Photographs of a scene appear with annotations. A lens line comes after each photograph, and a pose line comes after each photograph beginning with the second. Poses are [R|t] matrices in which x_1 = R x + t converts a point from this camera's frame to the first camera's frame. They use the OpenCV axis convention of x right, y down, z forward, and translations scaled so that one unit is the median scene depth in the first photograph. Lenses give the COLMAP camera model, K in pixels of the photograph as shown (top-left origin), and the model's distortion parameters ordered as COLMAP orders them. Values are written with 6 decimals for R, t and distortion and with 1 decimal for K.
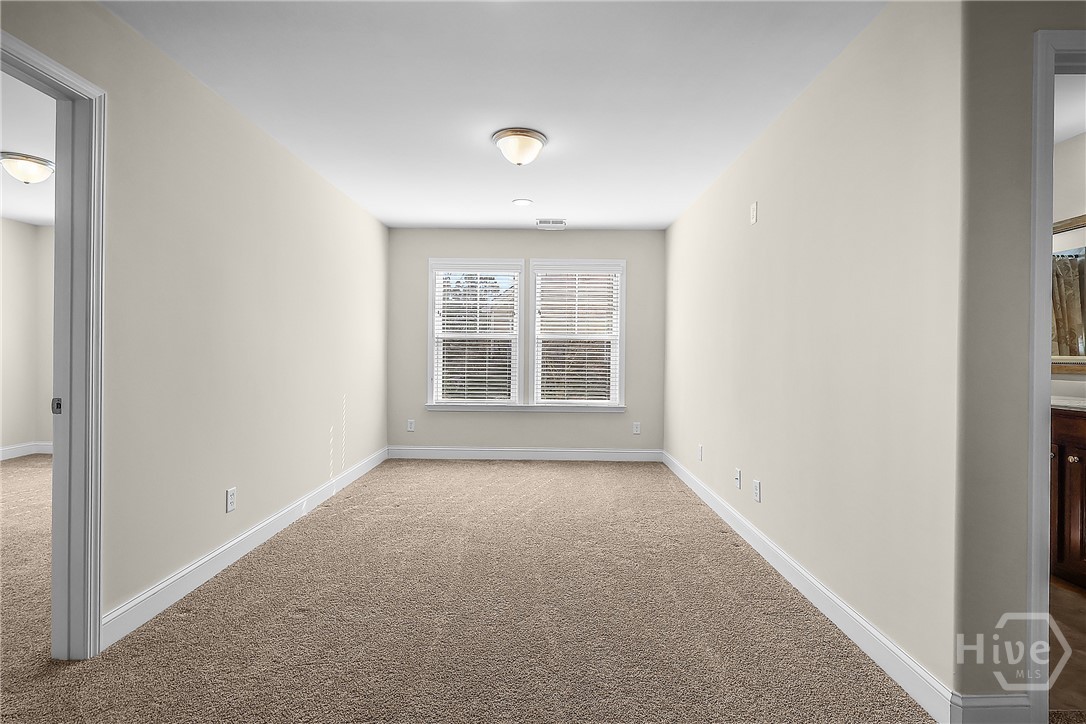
lens RADIAL K [[510.6, 0, 542.7], [0, 510.6, 353.2], [0, 0, 1]] dist [-0.004006, 0.001389]
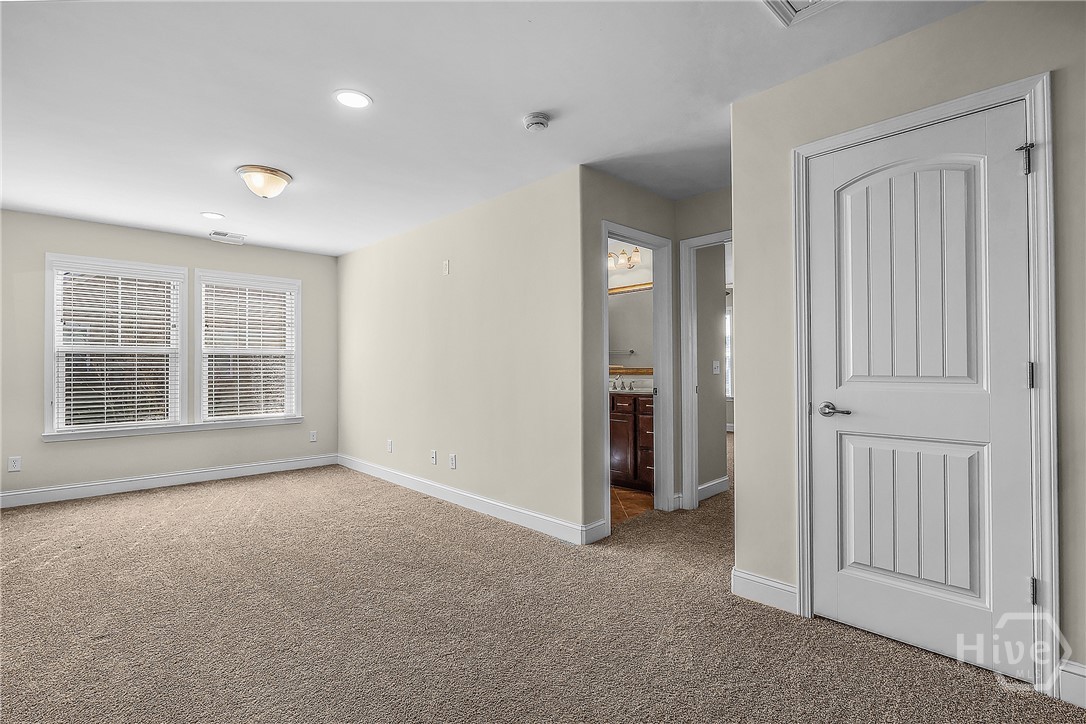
lens RADIAL K [[510.6, 0, 538.2], [0, 510.6, 362.8], [0, 0, 1]] dist [-0.004006, 0.001389]
pose [[0.723015, -0.008537, 0.690780, -0.218326], [0.011701, 0.999932, 0.000110, -0.003560], [-0.690733, 0.008003, 0.723065, -0.114944]]
